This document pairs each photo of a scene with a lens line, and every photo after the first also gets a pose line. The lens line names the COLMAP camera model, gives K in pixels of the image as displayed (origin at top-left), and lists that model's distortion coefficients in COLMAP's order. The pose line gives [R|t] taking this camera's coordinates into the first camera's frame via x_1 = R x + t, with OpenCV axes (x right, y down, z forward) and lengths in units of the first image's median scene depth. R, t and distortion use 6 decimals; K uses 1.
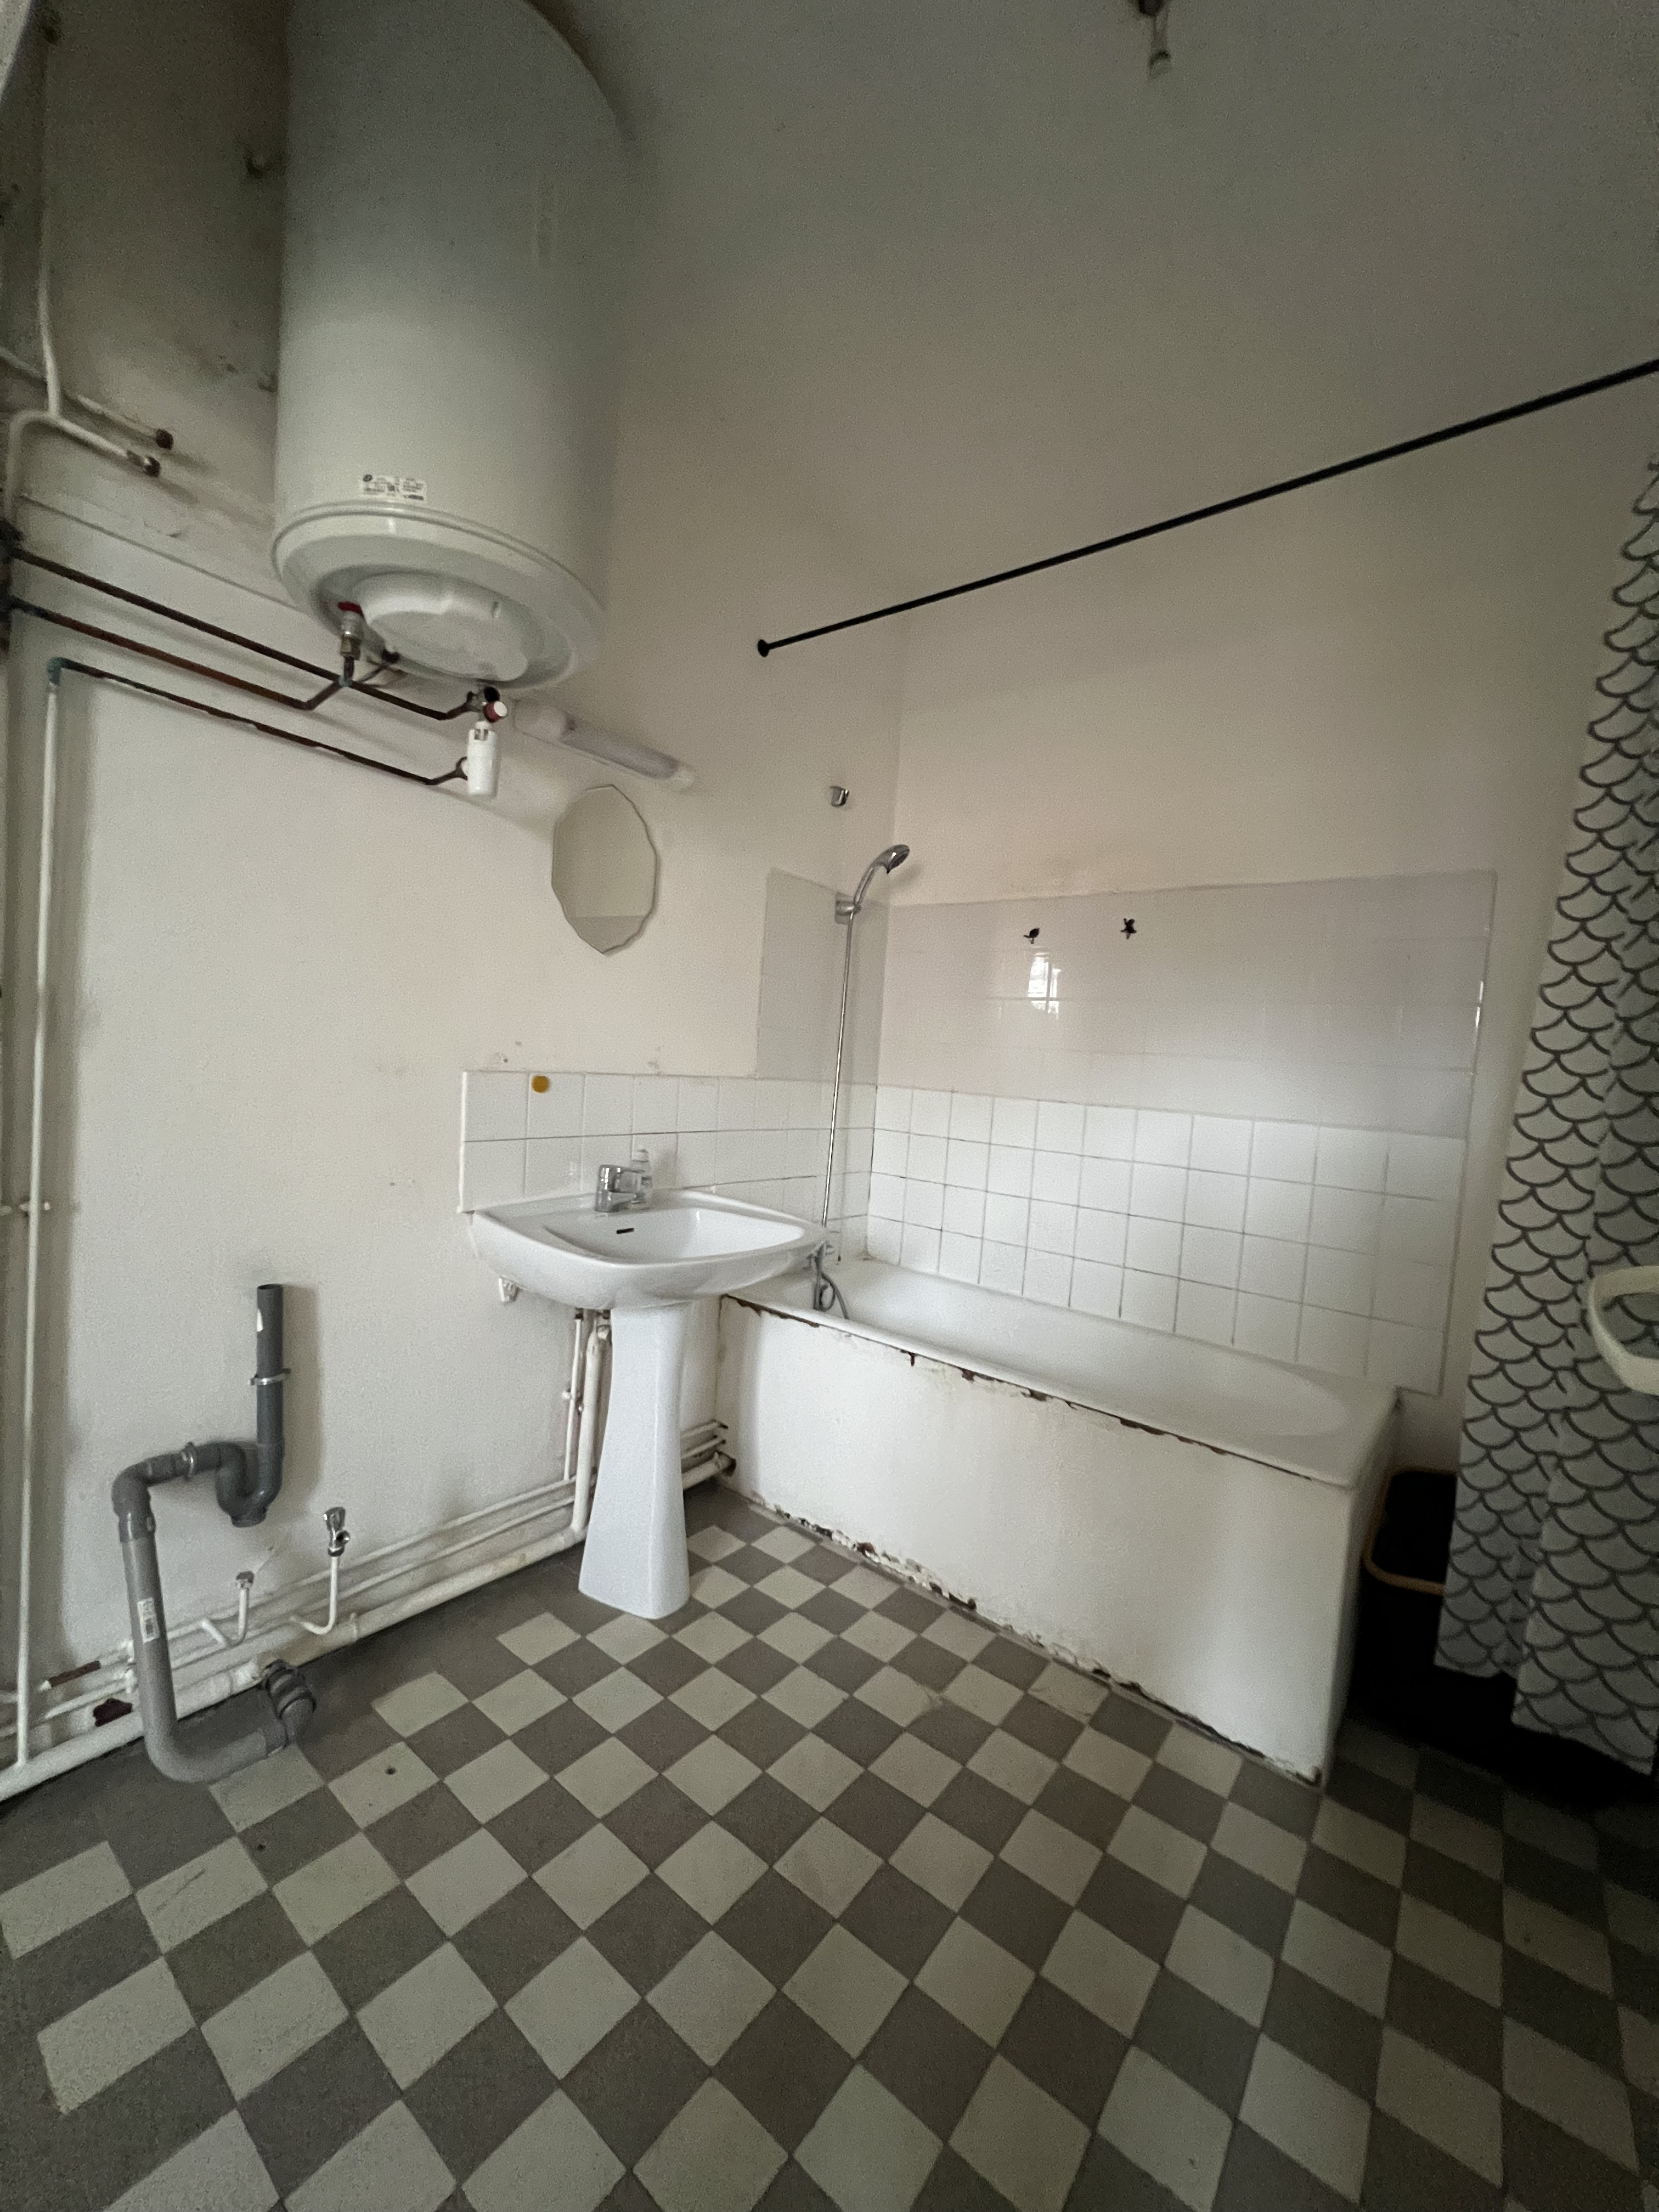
lens RADIAL K [[883.9, 0, 833.0], [0, 883.9, 1112.4], [0, 0, 1]] dist [-0.000299, 0.000374]
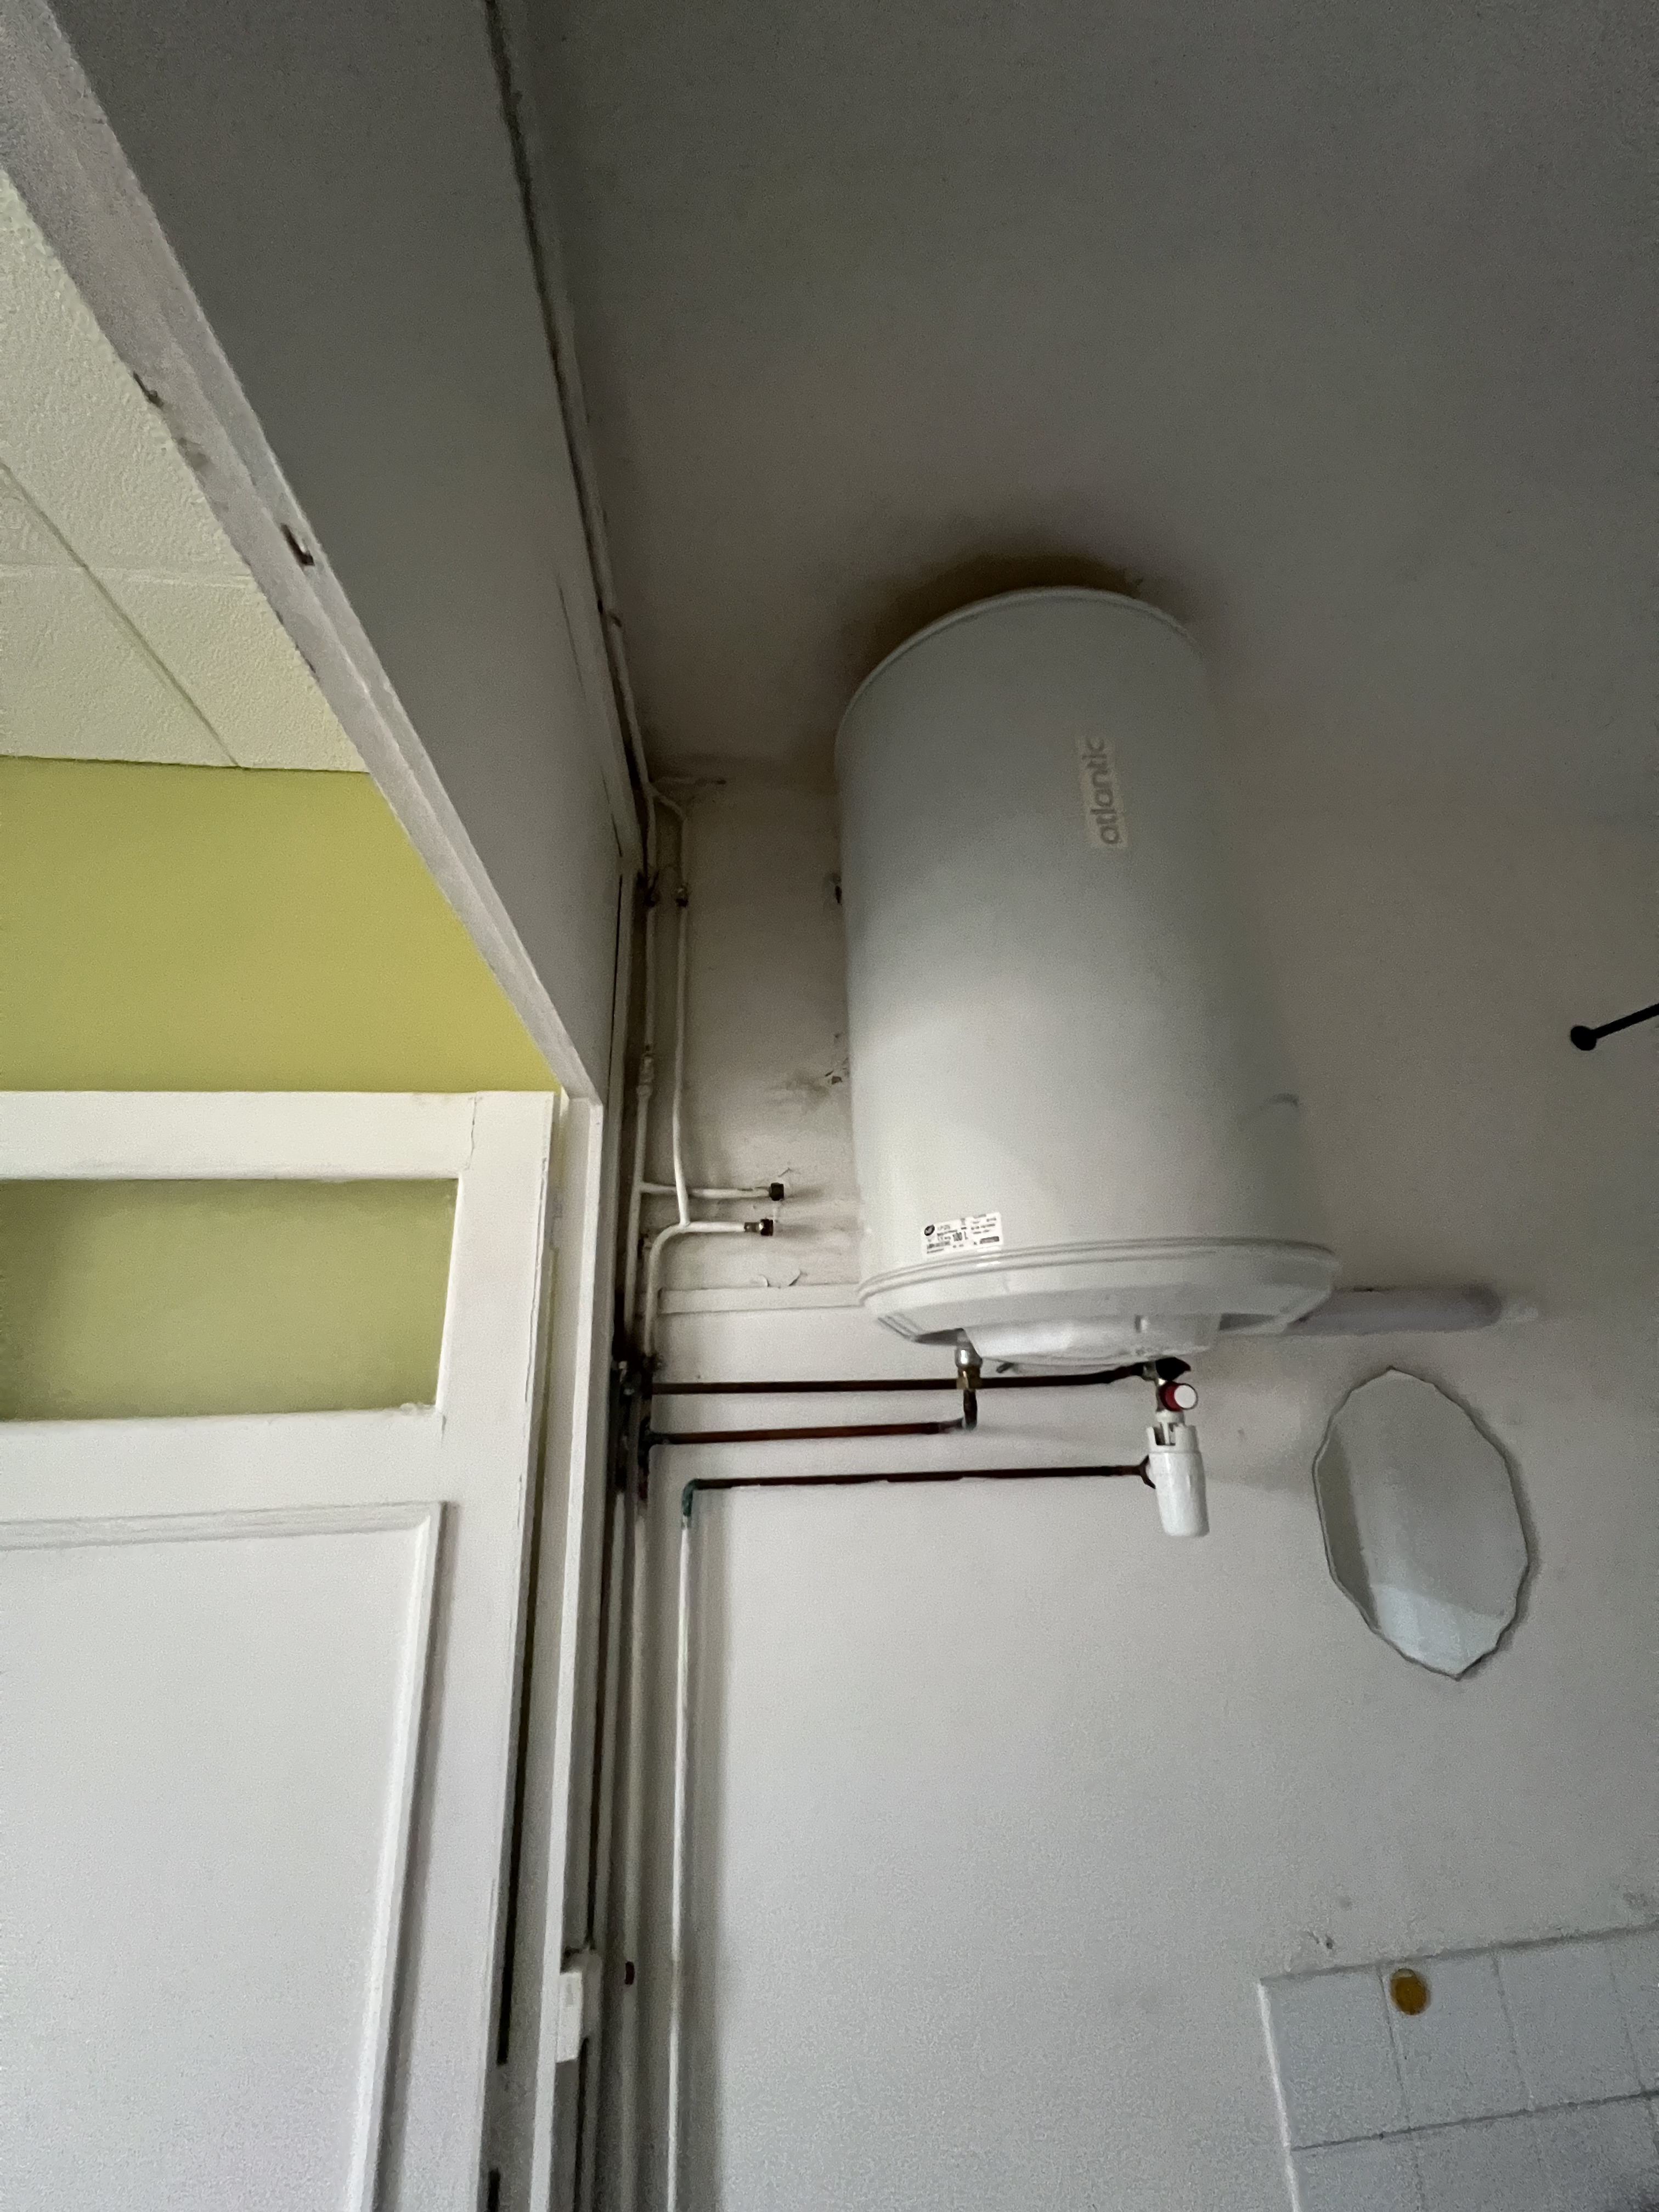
lens RADIAL K [[883.9, 0, 826.9], [0, 883.9, 1102.5], [0, 0, 1]] dist [-0.000299, 0.000374]
pose [[0.683341, -0.310618, -0.660728, -0.082624], [0.047630, 0.922022, -0.384196, -0.492107], [0.728544, 0.231067, 0.644850, 0.423230]]
